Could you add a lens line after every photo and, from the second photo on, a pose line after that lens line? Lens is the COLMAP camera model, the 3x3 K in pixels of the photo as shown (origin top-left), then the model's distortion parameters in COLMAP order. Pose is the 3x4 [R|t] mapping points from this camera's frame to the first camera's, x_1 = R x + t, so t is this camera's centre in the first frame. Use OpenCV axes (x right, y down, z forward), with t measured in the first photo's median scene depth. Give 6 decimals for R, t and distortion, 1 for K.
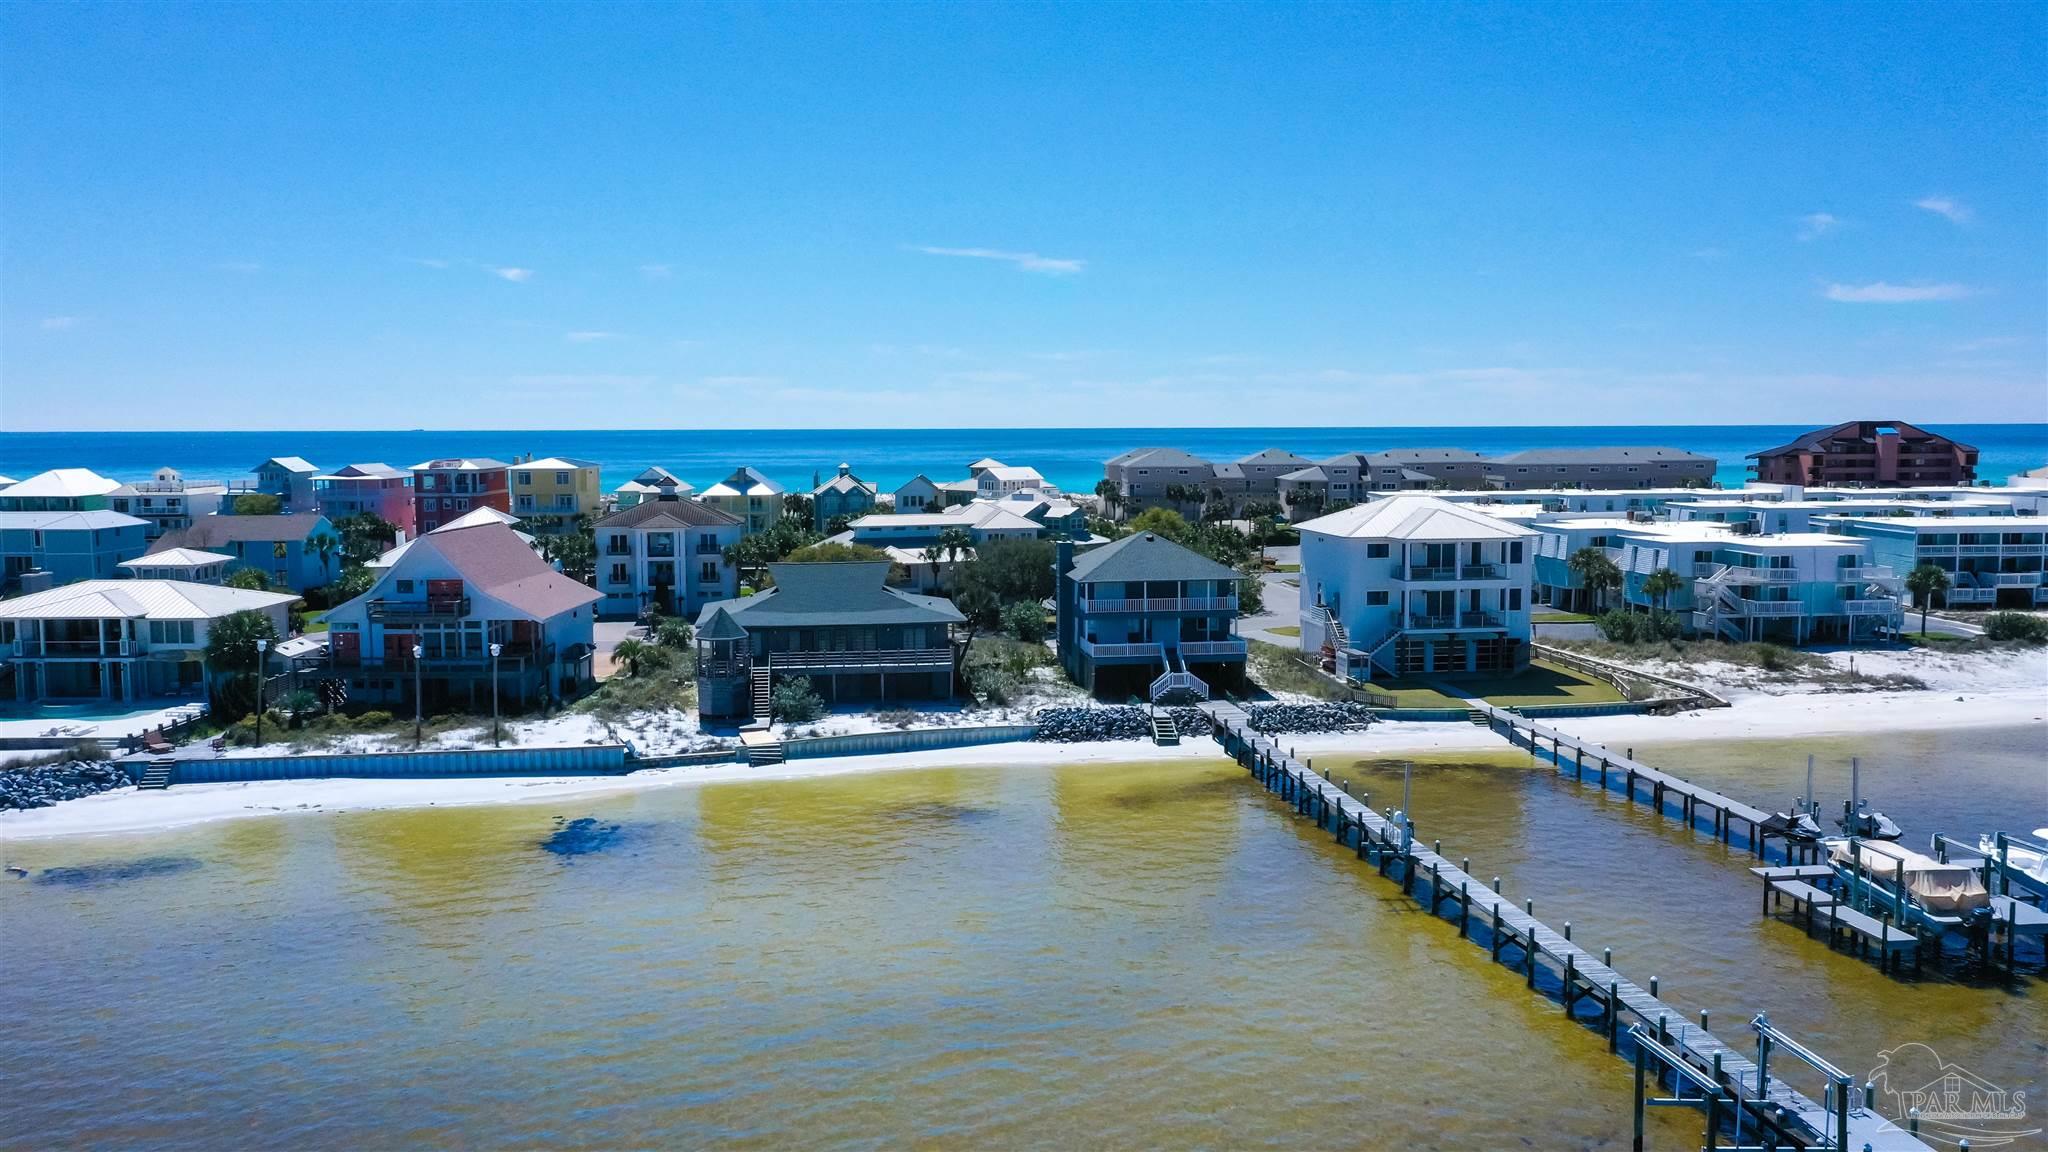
lens RADIAL K [[1636.2, 0, 1025.9], [0, 1636.2, 566.9], [0, 0, 1]] dist [0.012520, -0.001654]
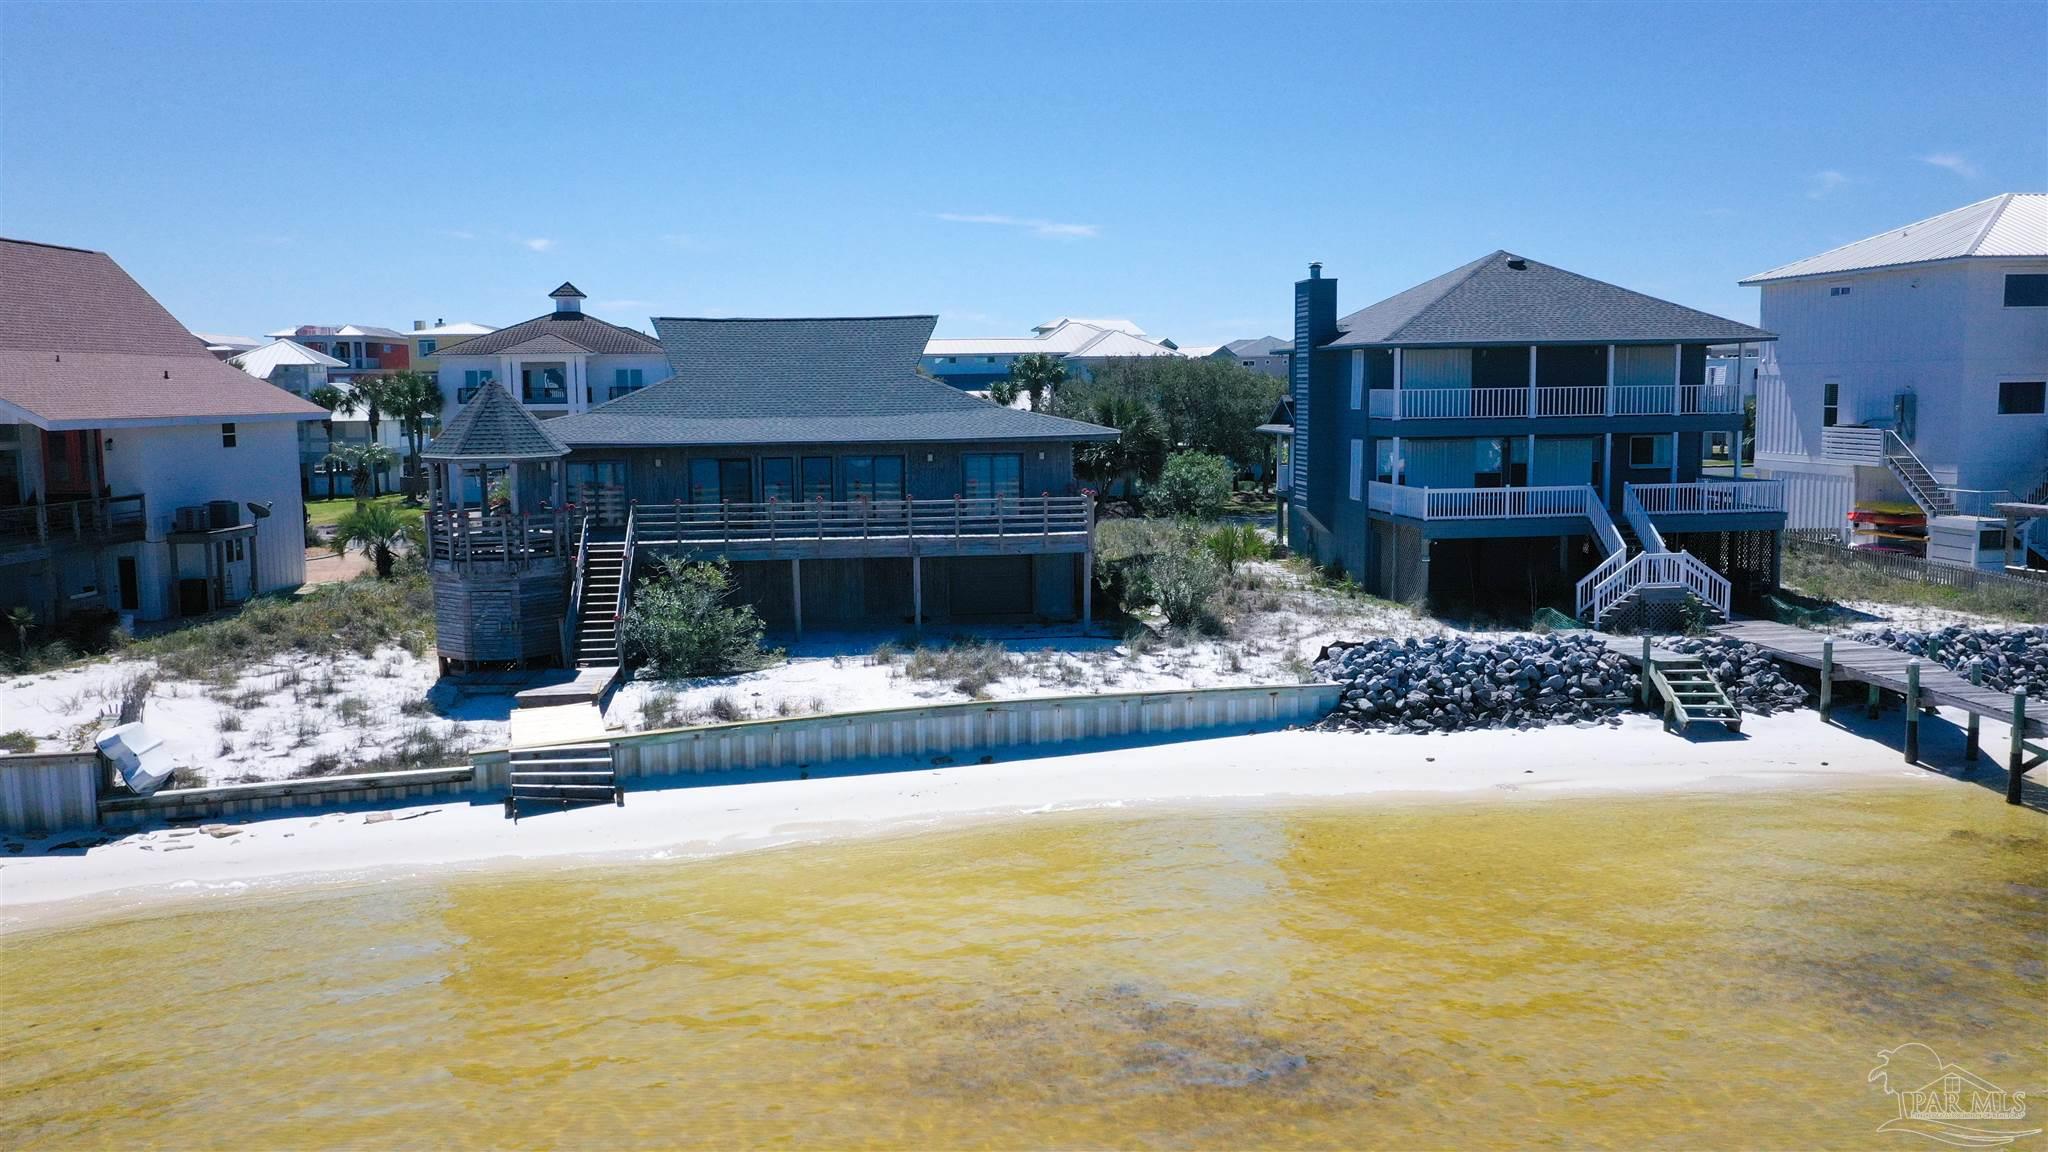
lens RADIAL K [[1636.2, 0, 1025.9], [0, 1636.2, 566.9], [0, 0, 1]] dist [0.012520, -0.001654]
pose [[0.999706, -0.005592, -0.023578, -0.053424], [0.006186, 0.999663, 0.025205, 0.059650], [0.023429, -0.025343, 0.999404, 0.622562]]
